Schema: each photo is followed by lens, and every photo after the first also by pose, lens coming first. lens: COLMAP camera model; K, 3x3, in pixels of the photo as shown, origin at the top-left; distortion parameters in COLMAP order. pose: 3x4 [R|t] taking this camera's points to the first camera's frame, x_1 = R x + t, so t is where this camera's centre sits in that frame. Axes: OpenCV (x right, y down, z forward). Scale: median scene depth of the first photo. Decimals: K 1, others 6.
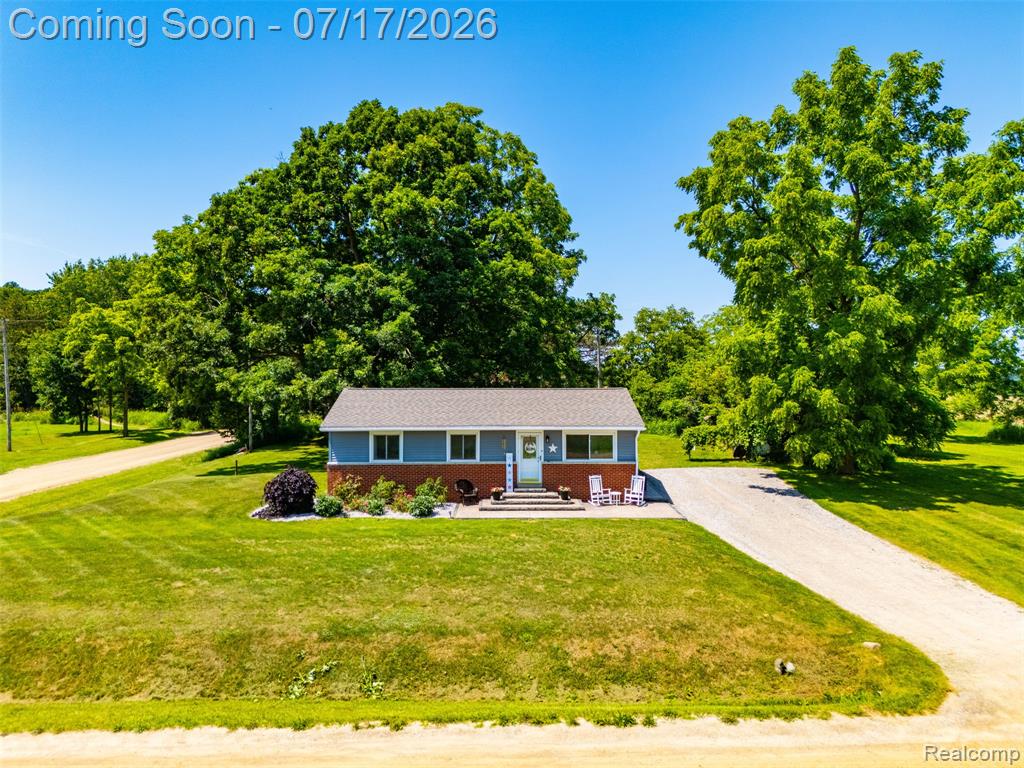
lens RADIAL K [[753.0, 0, 516.7], [0, 753.0, 388.1], [0, 0, 1]] dist [0.063199, -0.055687]
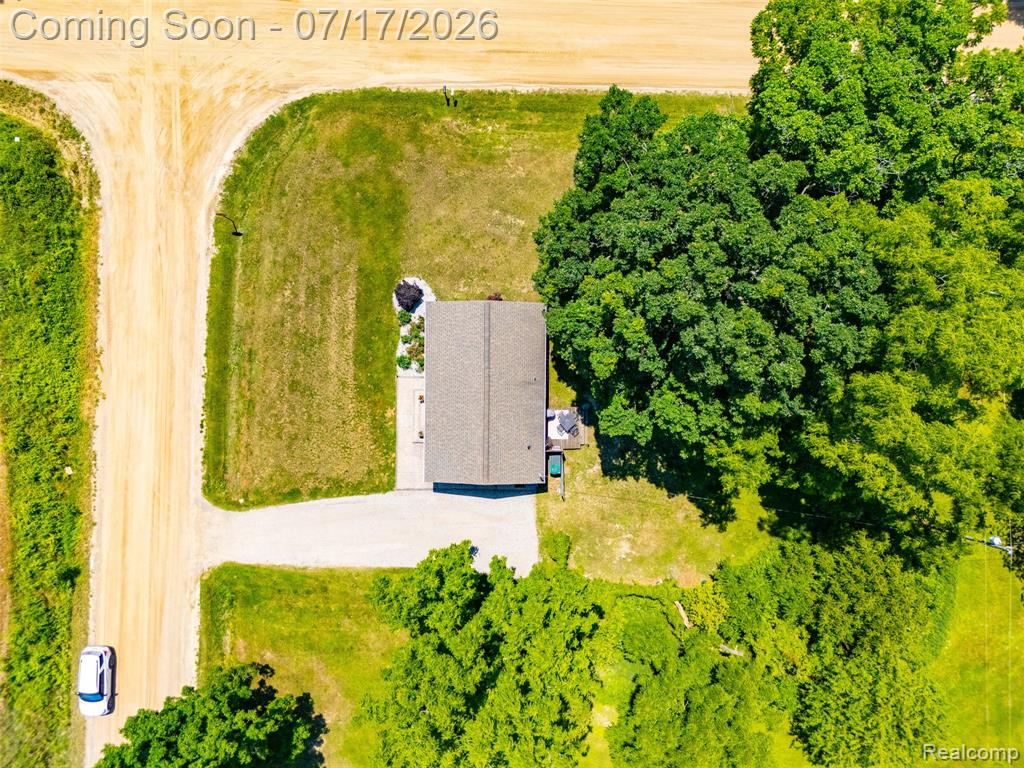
lens RADIAL K [[753.0, 0, 519.3], [0, 753.0, 385.7], [0, 0, 1]] dist [0.063199, -0.055687]
pose [[-0.027130, 0.999602, 0.007718, -0.077324], [-0.010634, -0.008009, 0.999911, -1.706349], [0.999575, 0.027045, 0.010847, 1.176501]]
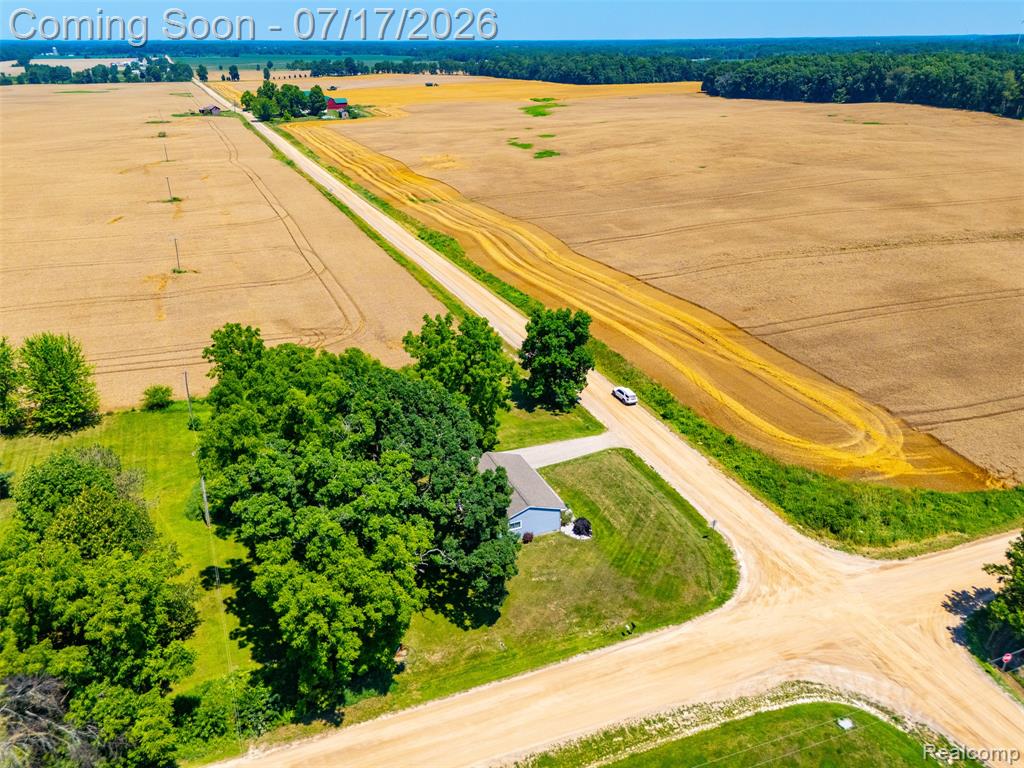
lens RADIAL K [[753.0, 0, 511.0], [0, 753.0, 383.3], [0, 0, 1]] dist [0.063199, -0.055687]
pose [[-0.372589, -0.380326, 0.846481, -2.318522], [0.017178, 0.909176, 0.416057, -1.504122], [-0.927838, 0.169559, -0.332215, 1.989898]]
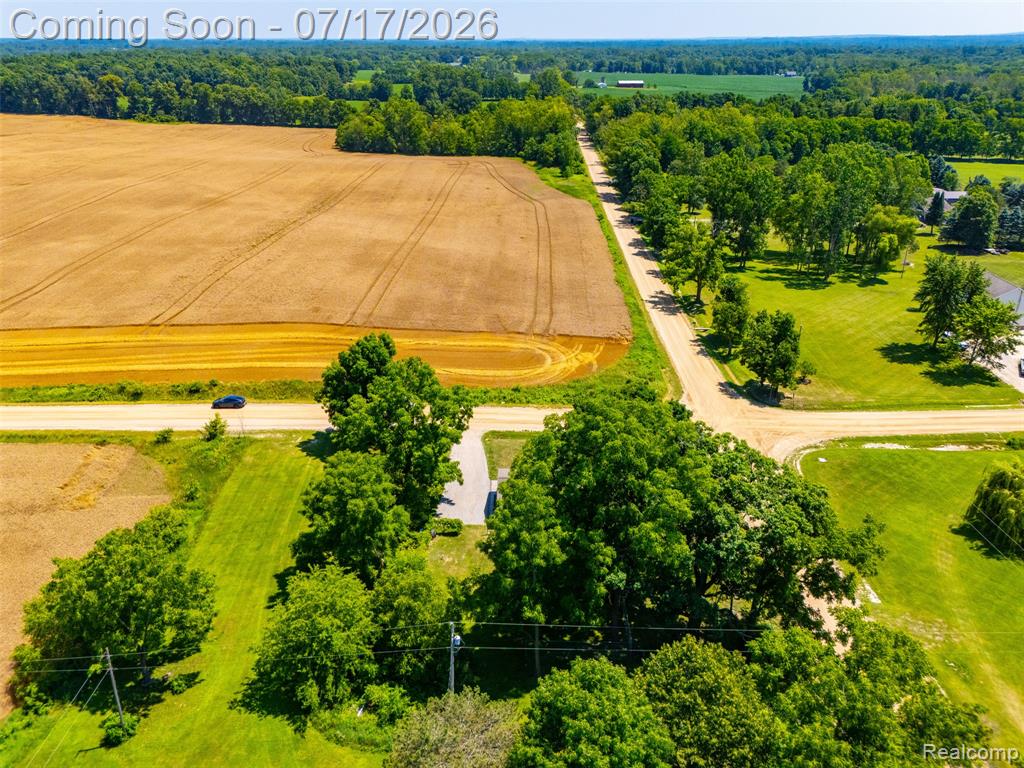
lens RADIAL K [[753.0, 0, 517.8], [0, 753.0, 400.7], [0, 0, 1]] dist [0.063199, -0.055687]
pose [[-0.999891, -0.006350, 0.013297, 0.053059], [0.000145, 0.898093, 0.439805, -1.524671], [-0.014734, 0.439759, -0.897995, 3.570165]]
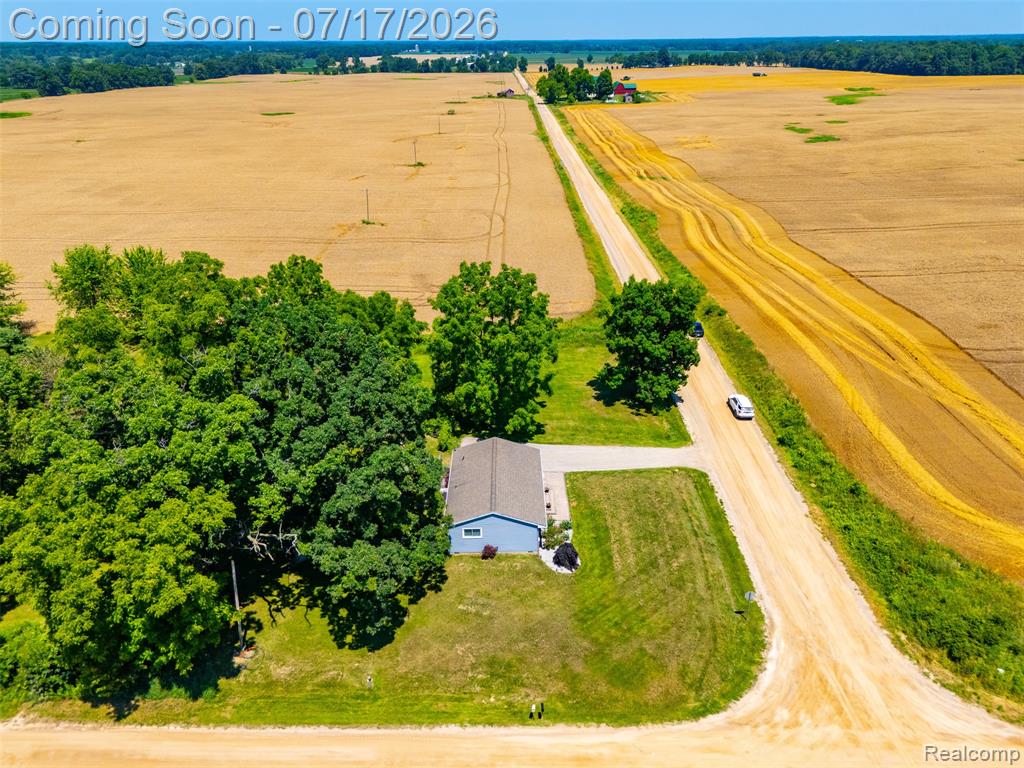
lens RADIAL K [[753.0, 0, 513.4], [0, 753.0, 384.8], [0, 0, 1]] dist [0.063199, -0.055687]
pose [[0.009640, -0.413198, 0.910590, -1.957957], [0.018841, 0.910546, 0.412978, -1.146837], [-0.999776, 0.013175, 0.016562, 1.021943]]
